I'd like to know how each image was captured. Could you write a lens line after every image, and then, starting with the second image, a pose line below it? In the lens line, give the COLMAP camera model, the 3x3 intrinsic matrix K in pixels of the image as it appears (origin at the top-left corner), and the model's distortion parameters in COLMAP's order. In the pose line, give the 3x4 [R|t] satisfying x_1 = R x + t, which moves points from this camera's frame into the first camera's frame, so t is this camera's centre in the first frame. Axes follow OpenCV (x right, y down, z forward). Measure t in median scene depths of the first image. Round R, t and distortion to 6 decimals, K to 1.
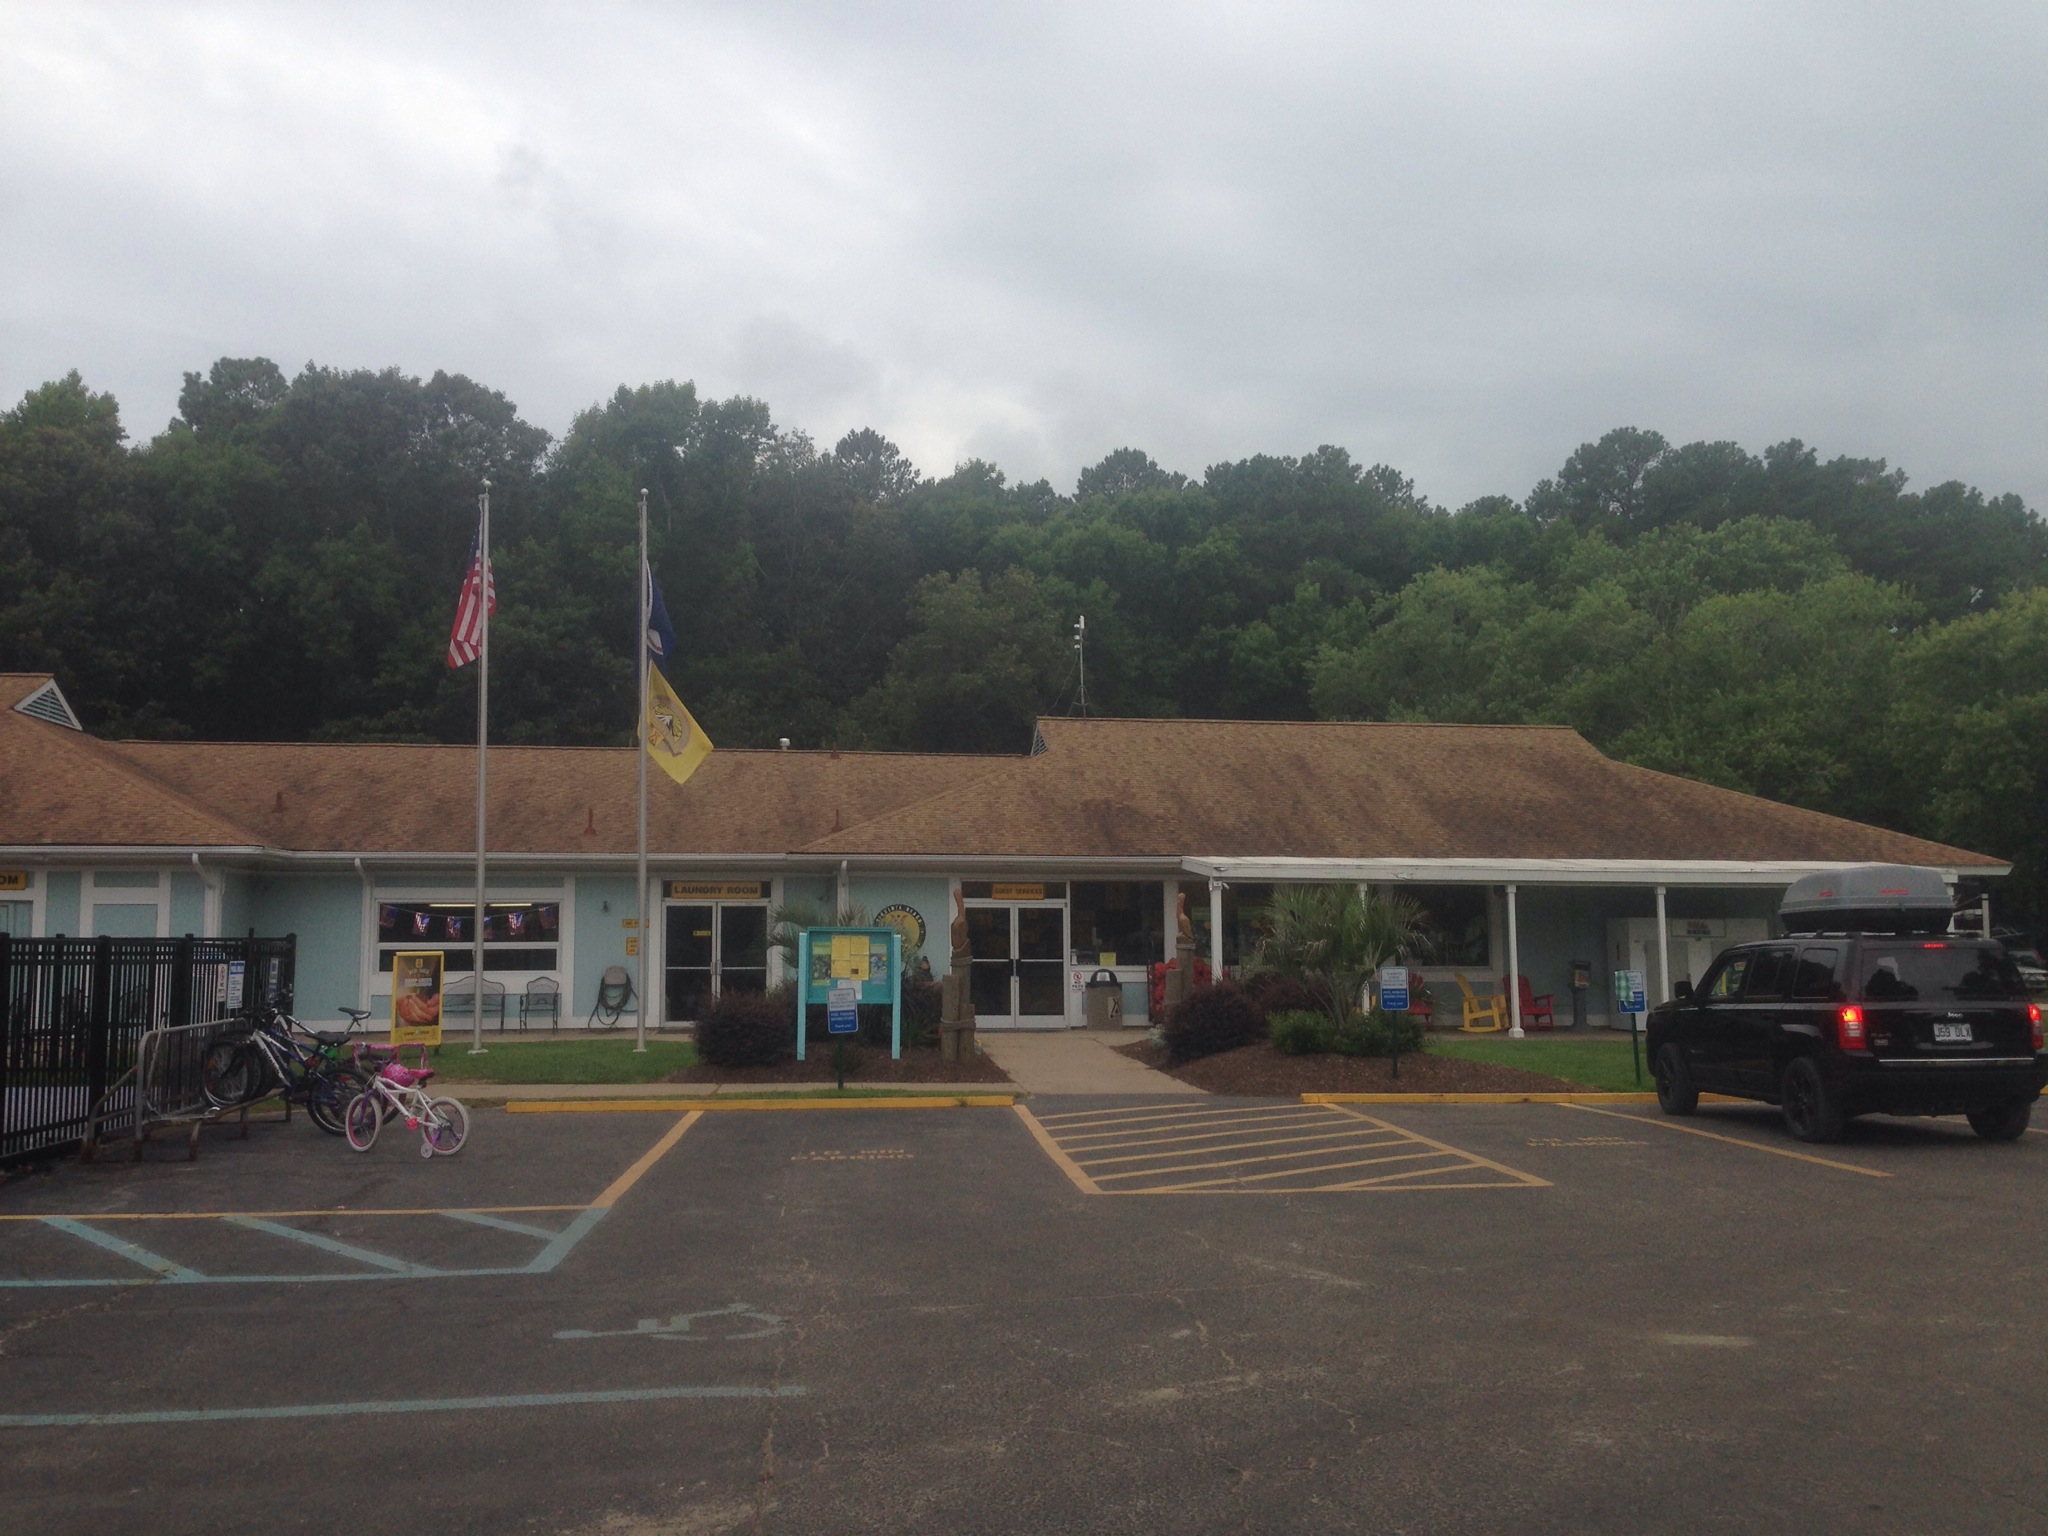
lens RADIAL K [[1728.5, 0, 1024.0], [0, 1728.5, 768.0], [0, 0, 1]] dist [-0.002143, -0.000269]
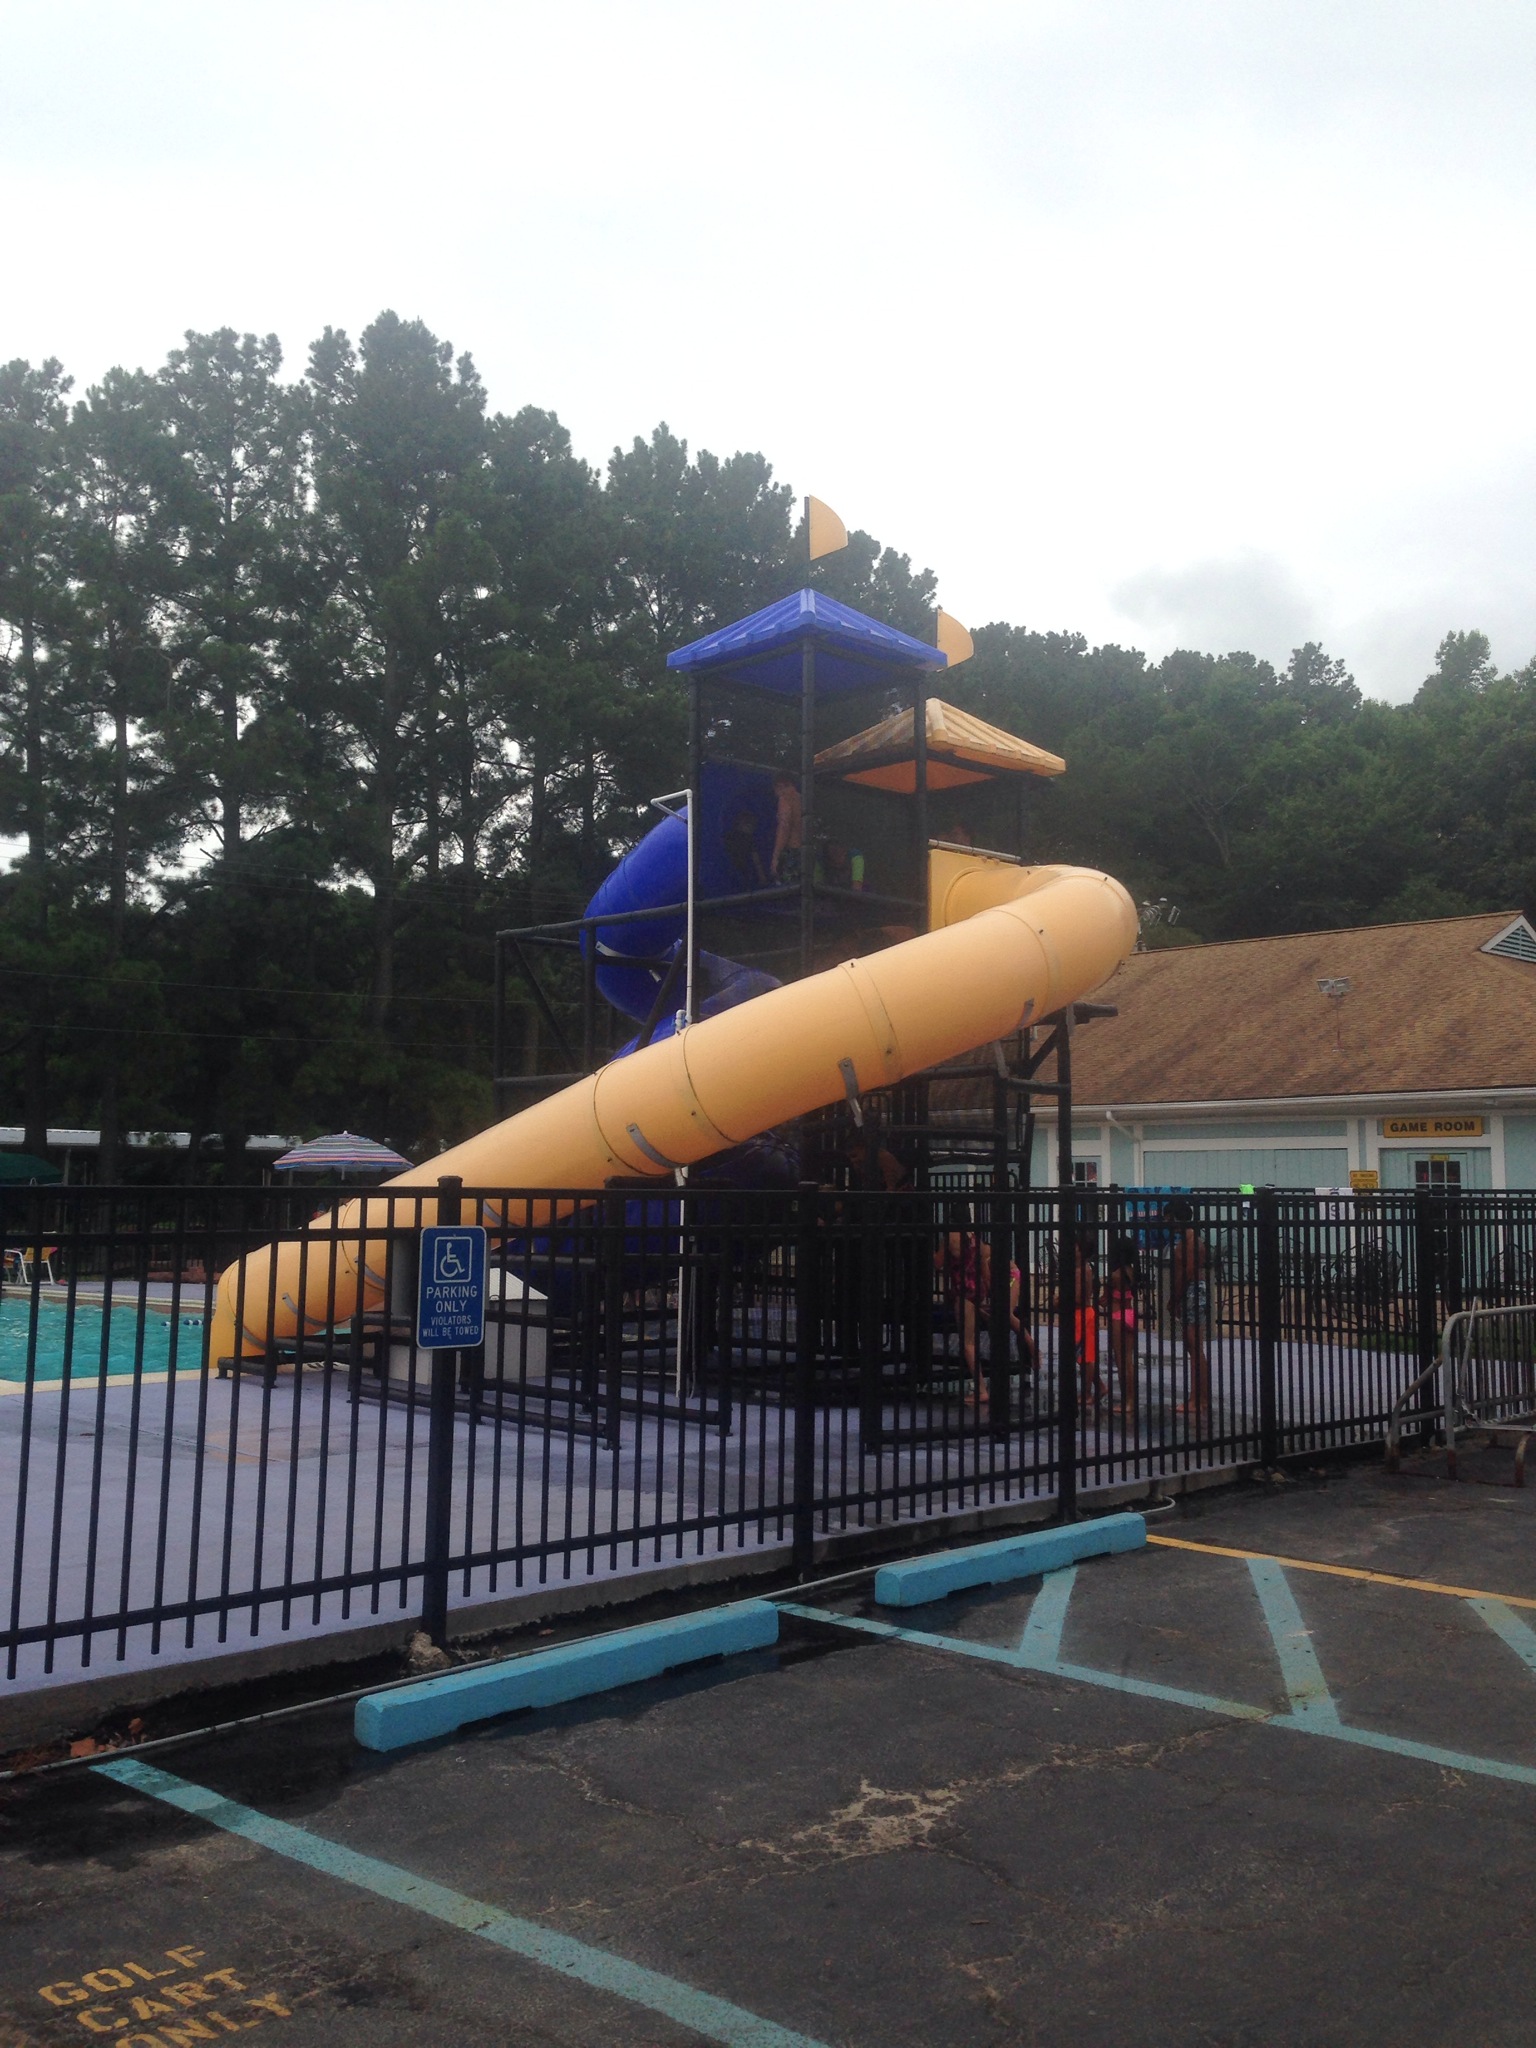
lens RADIAL K [[1728.5, 0, 768.0], [0, 1728.5, 1024.0], [0, 0, 1]] dist [-0.002143, -0.000269]
pose [[0.557575, -0.074246, -0.826800, -0.006458], [0.081809, 0.996059, -0.034275, 0.009703], [0.826086, -0.048529, 0.561451, 0.144607]]
